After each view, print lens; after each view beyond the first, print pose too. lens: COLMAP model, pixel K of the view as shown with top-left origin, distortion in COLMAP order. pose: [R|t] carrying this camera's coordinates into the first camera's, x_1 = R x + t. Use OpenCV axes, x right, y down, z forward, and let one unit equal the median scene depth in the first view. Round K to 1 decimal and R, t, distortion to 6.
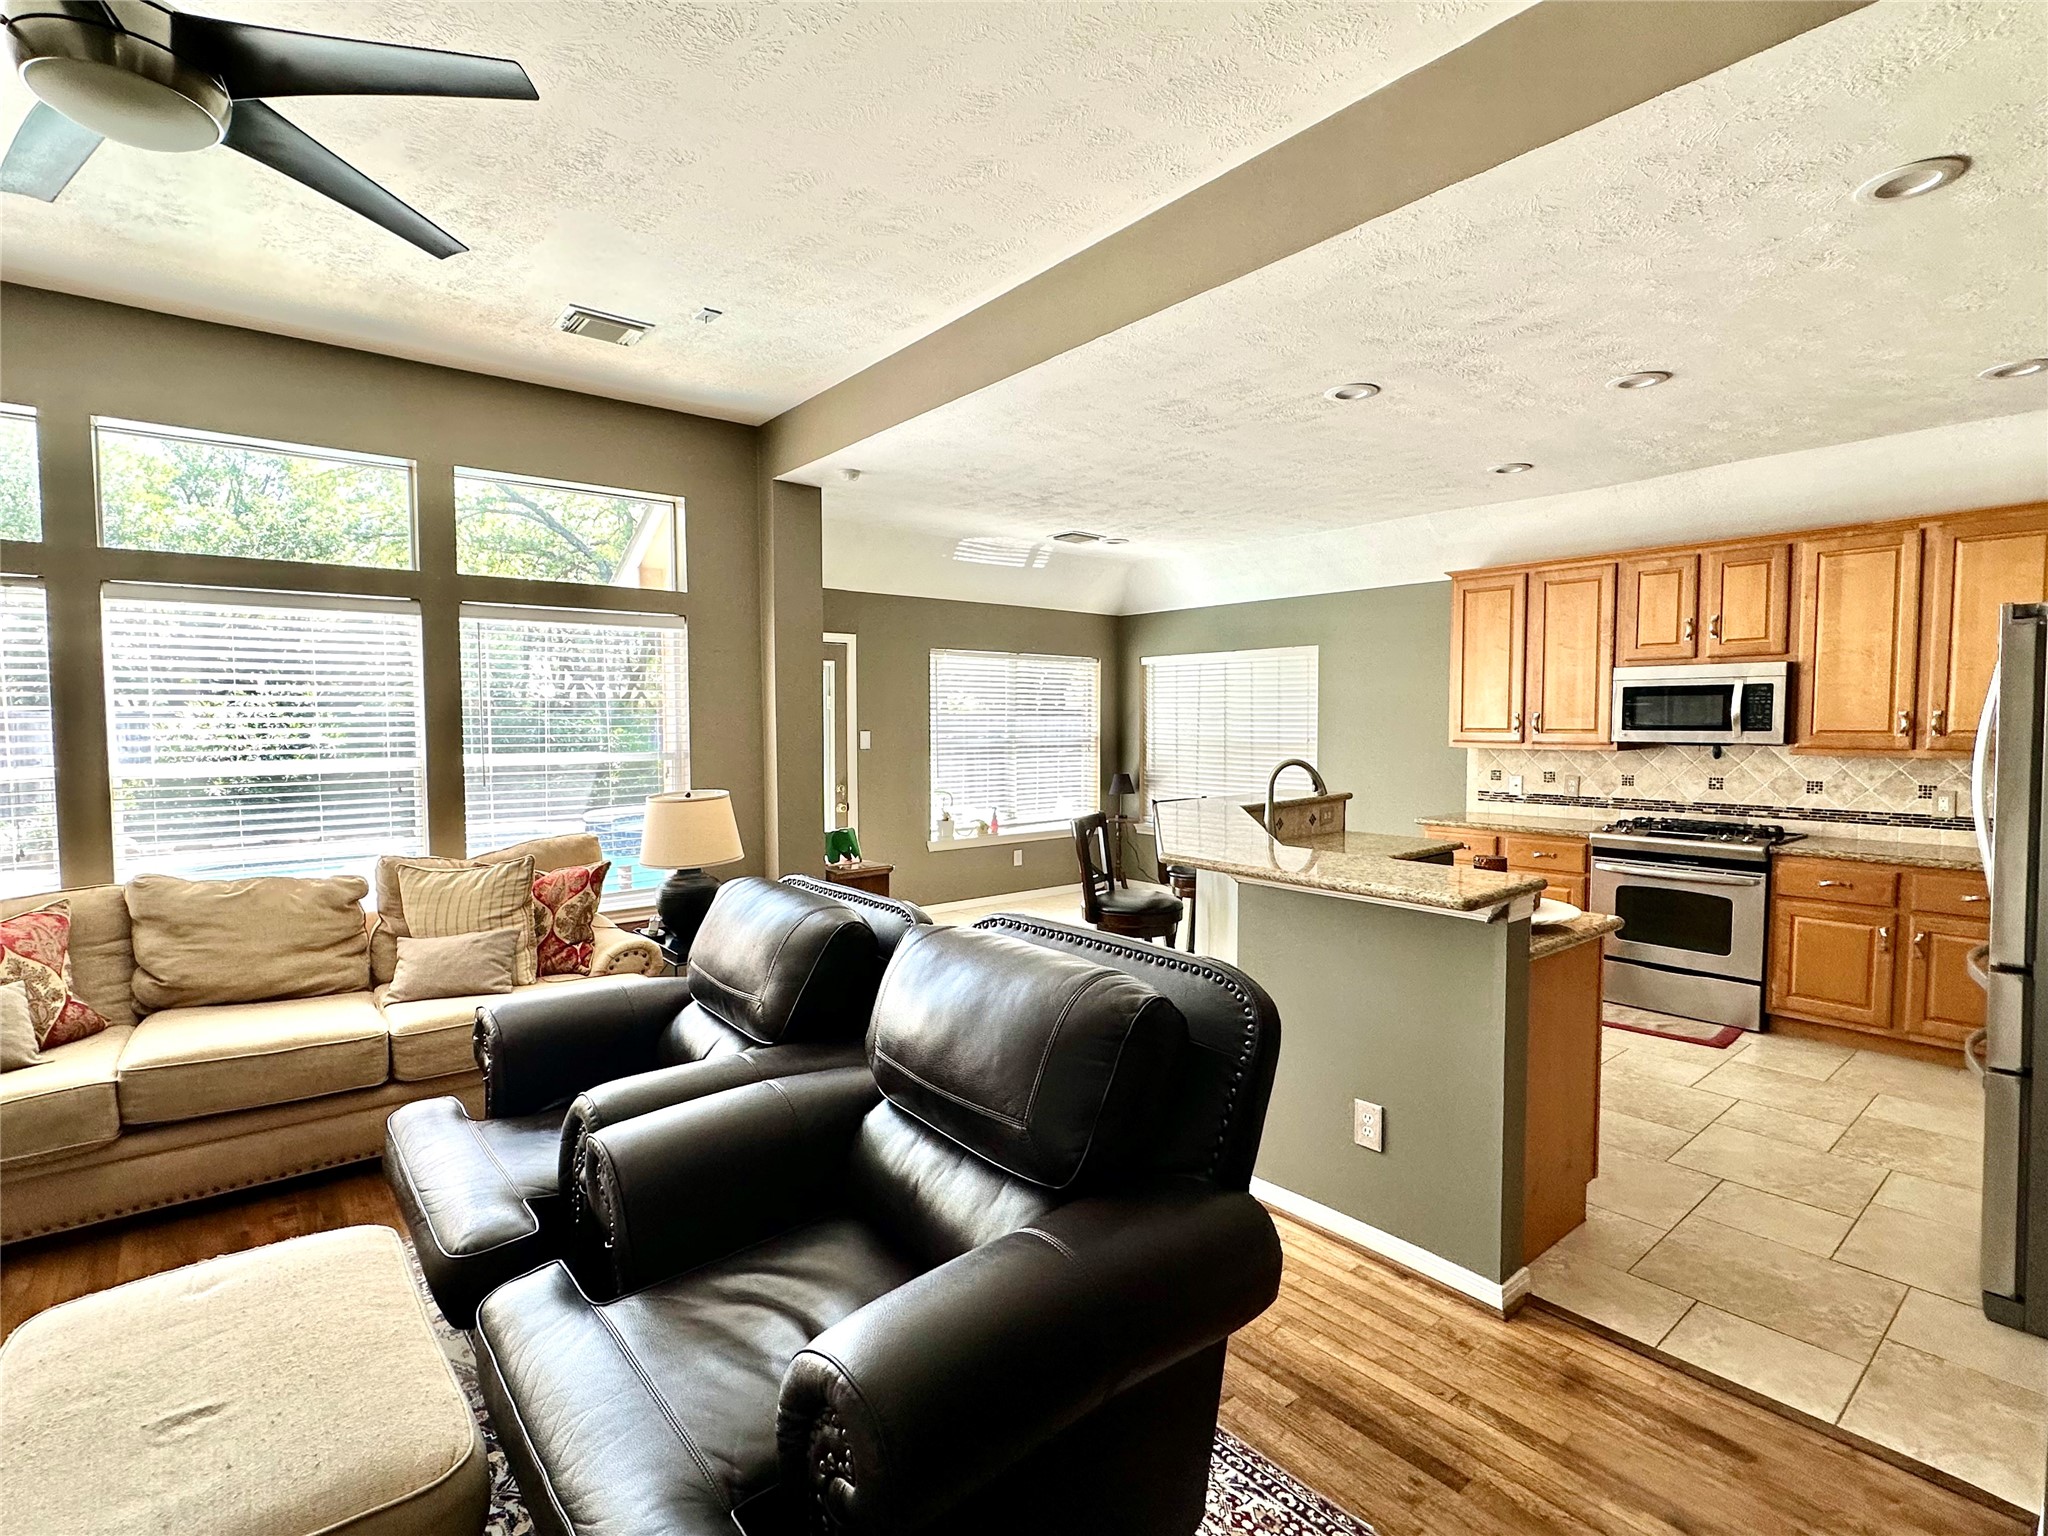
lens RADIAL K [[975.7, 0, 1024.0], [0, 975.7, 768.0], [0, 0, 1]] dist [-0.003024, -0.000176]
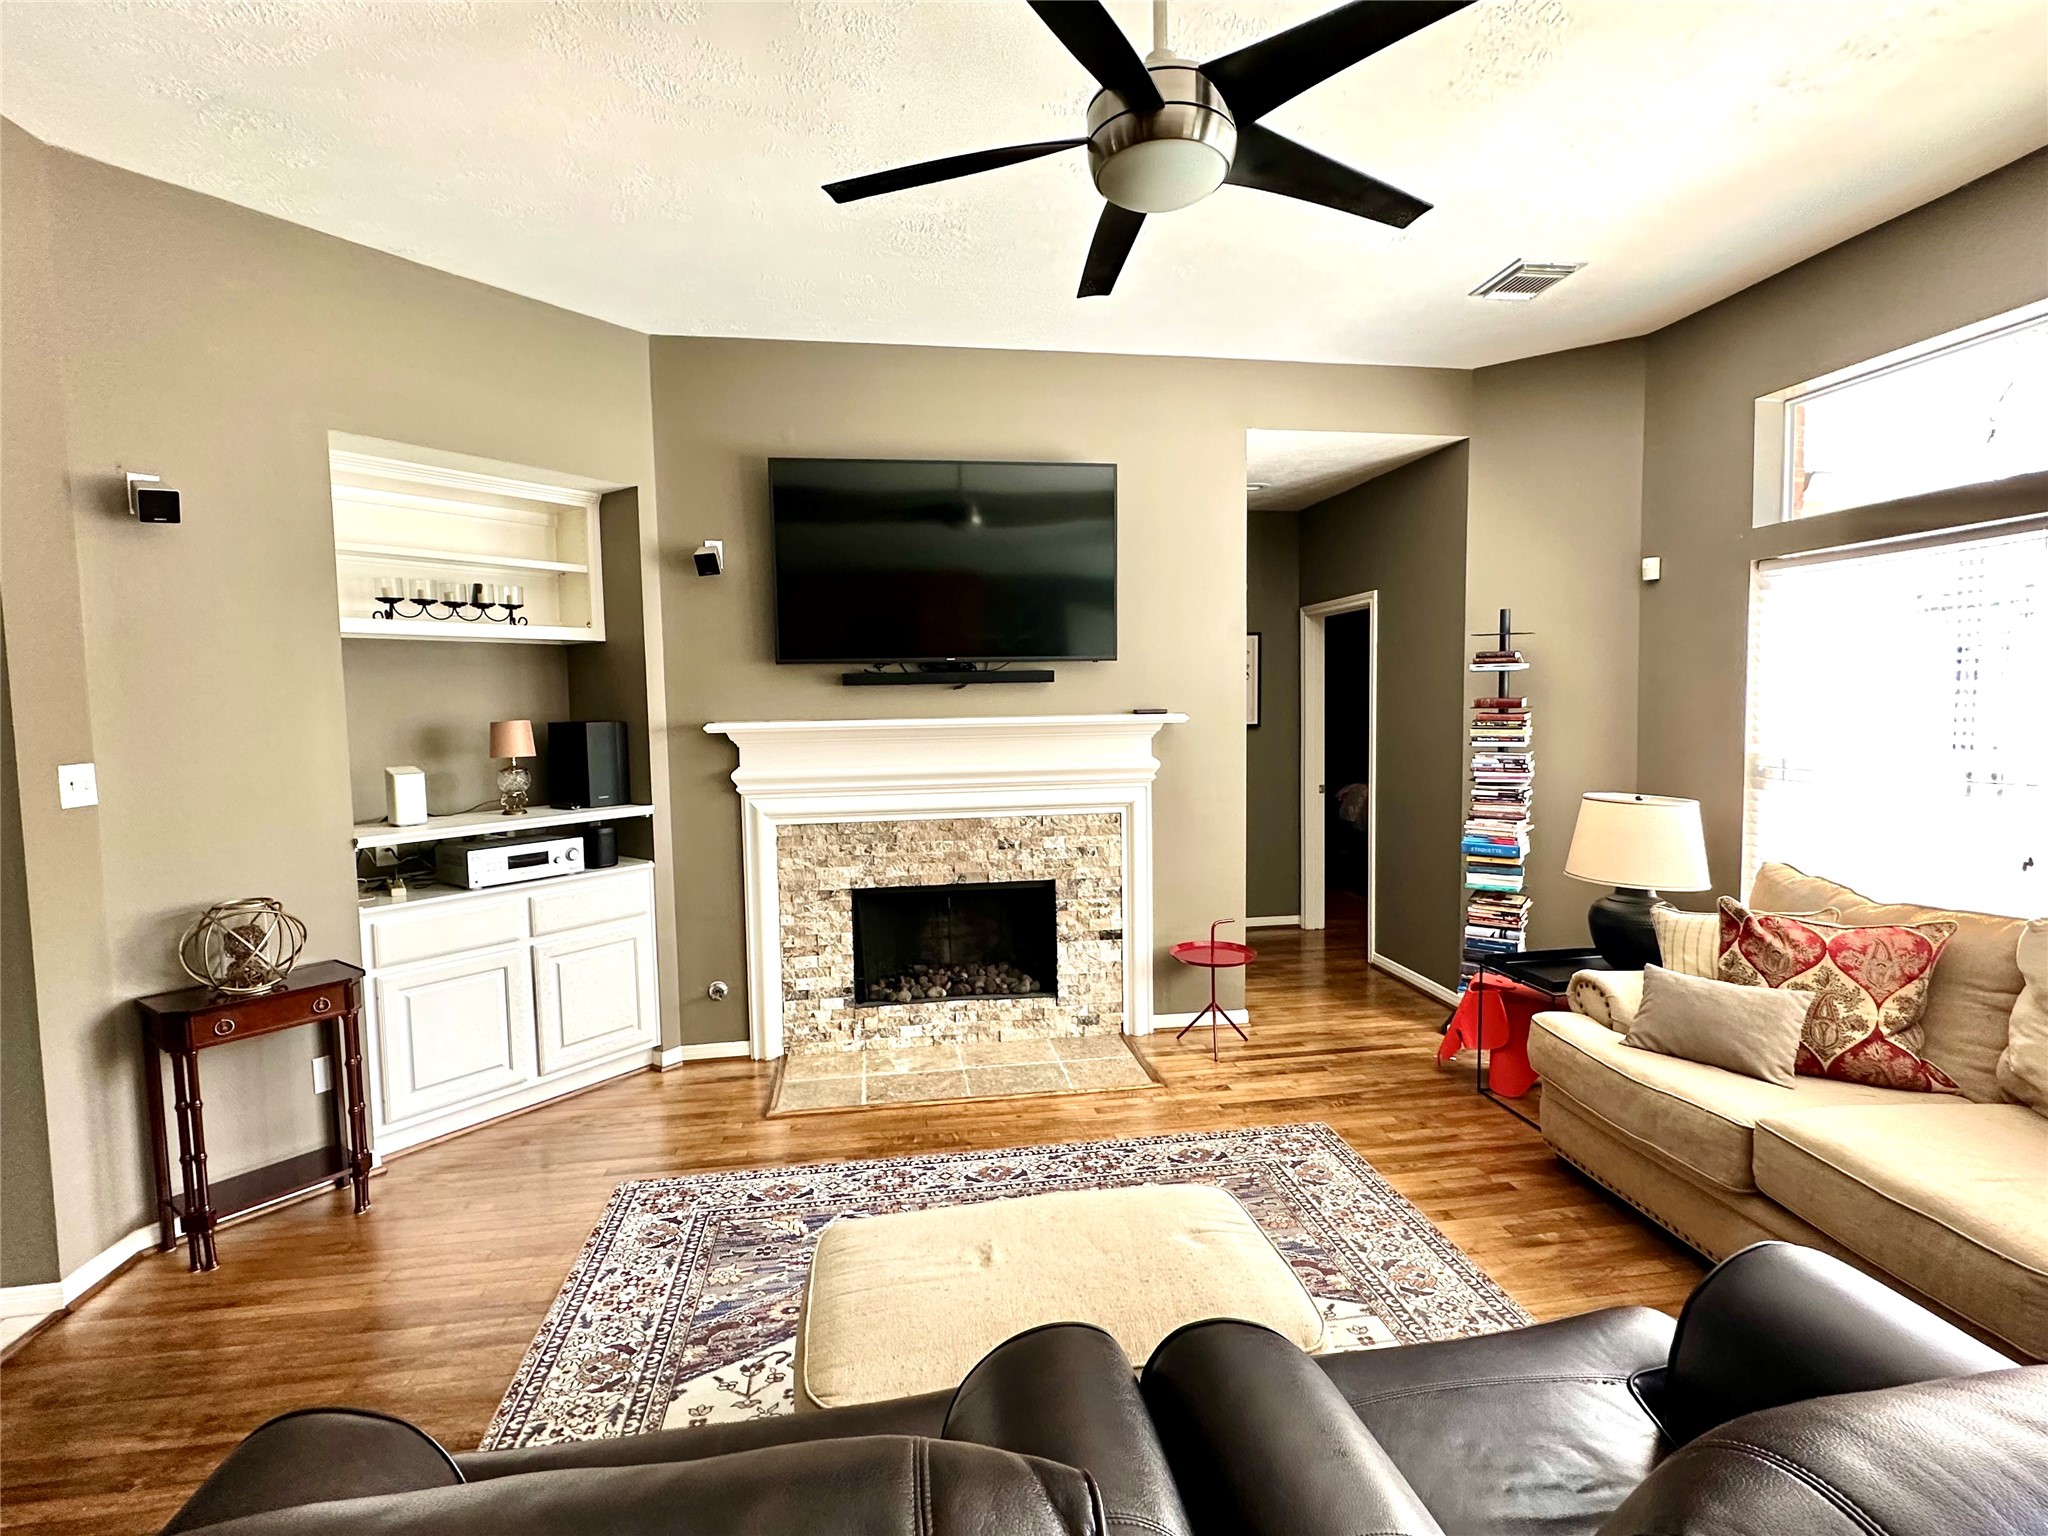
lens RADIAL K [[986.6, 0, 1024.0], [0, 986.6, 768.0], [0, 0, 1]] dist [0.000927, -0.001070]
pose [[-0.503901, 0.071989, -0.860756, 0.067311], [-0.024820, 0.994903, 0.097738, -0.036758], [0.863405, 0.070614, -0.499546, 0.505938]]
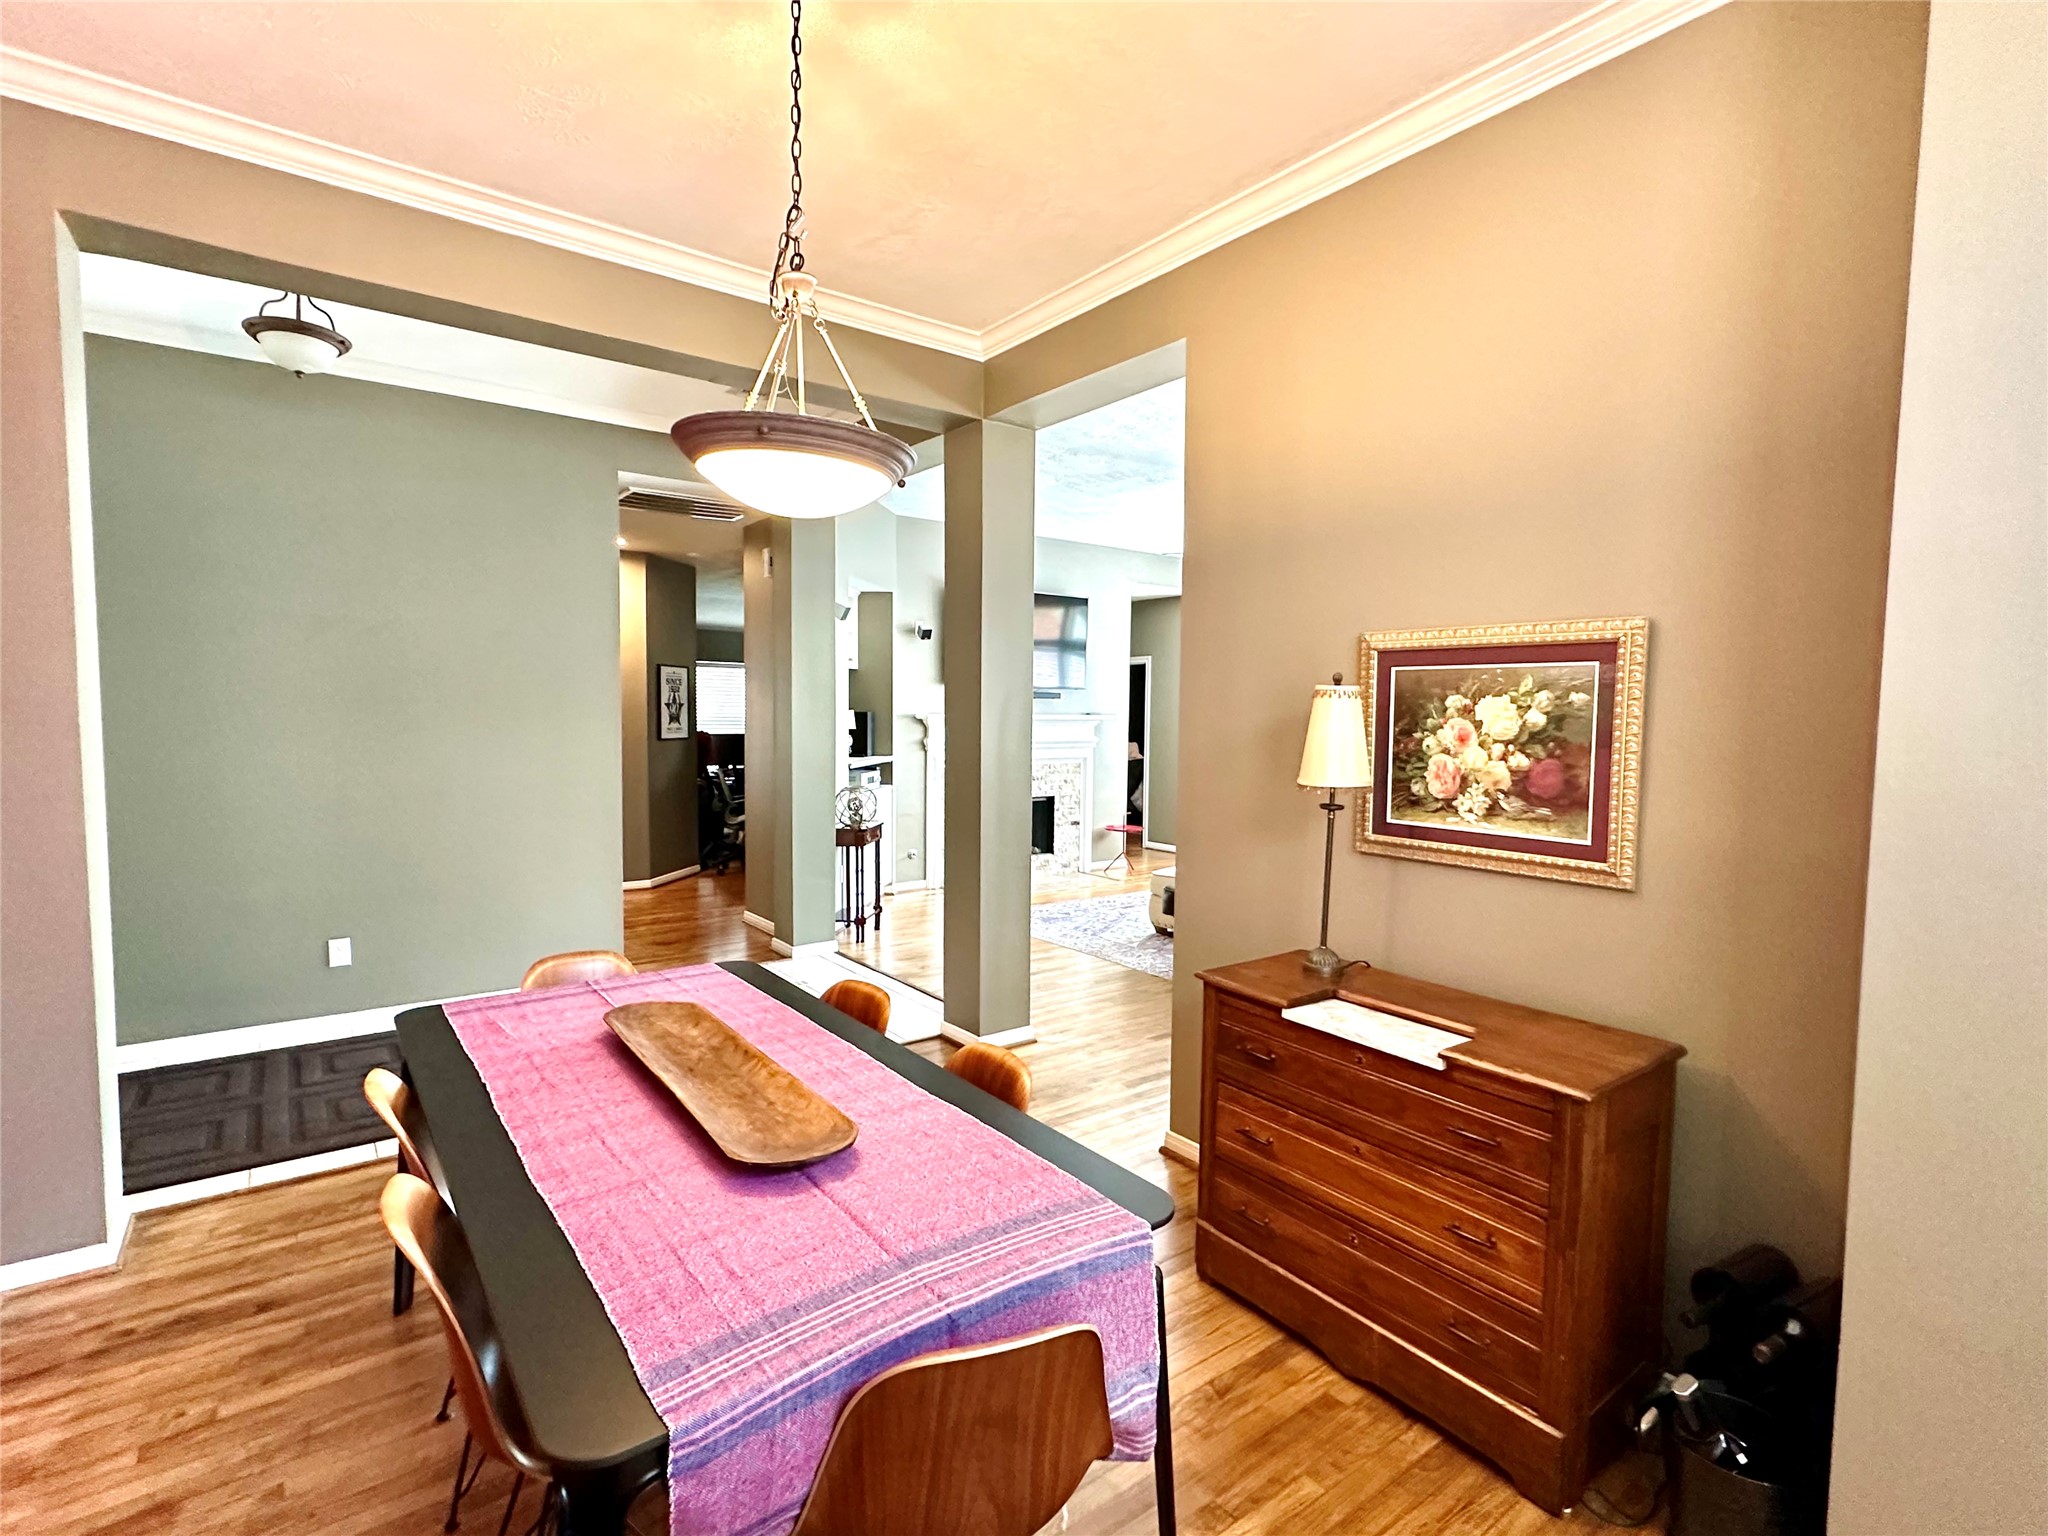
lens RADIAL K [[975.7, 0, 1024.0], [0, 975.7, 768.0], [0, 0, 1]] dist [-0.003024, -0.000176]
pose [[-0.044661, 0.063550, -0.996979, 1.129885], [-0.061040, 0.995936, 0.066218, -0.014947], [0.997136, 0.063813, -0.040601, 0.088057]]
